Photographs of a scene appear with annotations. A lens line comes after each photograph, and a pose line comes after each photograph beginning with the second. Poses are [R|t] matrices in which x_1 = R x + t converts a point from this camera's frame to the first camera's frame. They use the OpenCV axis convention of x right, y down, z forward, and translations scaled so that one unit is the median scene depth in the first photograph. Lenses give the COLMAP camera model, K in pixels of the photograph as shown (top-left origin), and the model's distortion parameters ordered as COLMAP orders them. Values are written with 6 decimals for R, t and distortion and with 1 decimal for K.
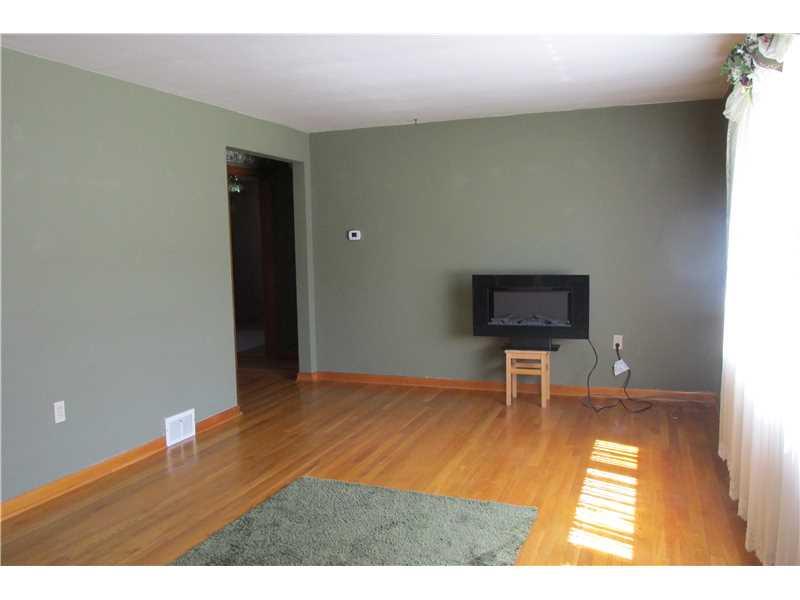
lens RADIAL K [[660.1, 0, 400.3], [0, 660.1, 301.0], [0, 0, 1]] dist [-0.036234, 0.014304]
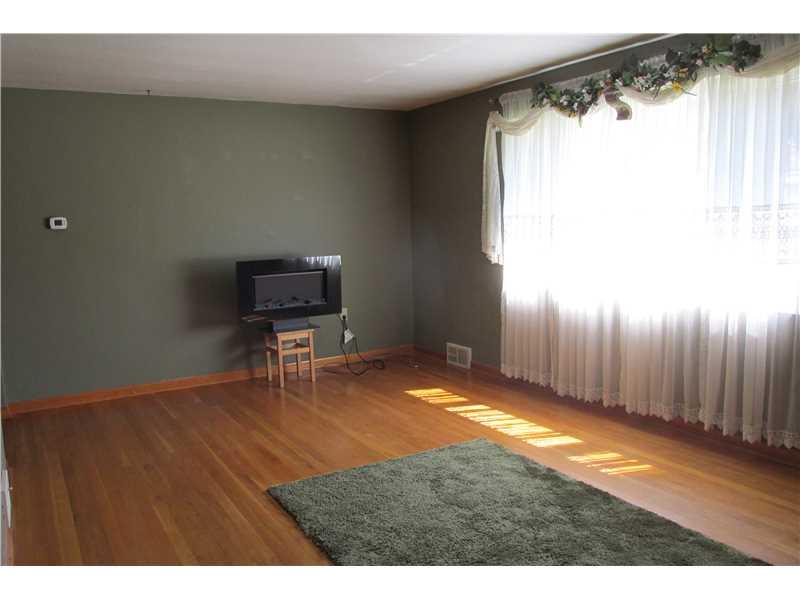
lens RADIAL K [[660.1, 0, 400.5], [0, 660.1, 299.3], [0, 0, 1]] dist [-0.036234, 0.014304]
pose [[0.614369, -0.092600, 0.783566, -0.521086], [0.092631, 0.994687, 0.044920, -0.006220], [-0.783563, 0.044985, 0.619682, 0.221575]]
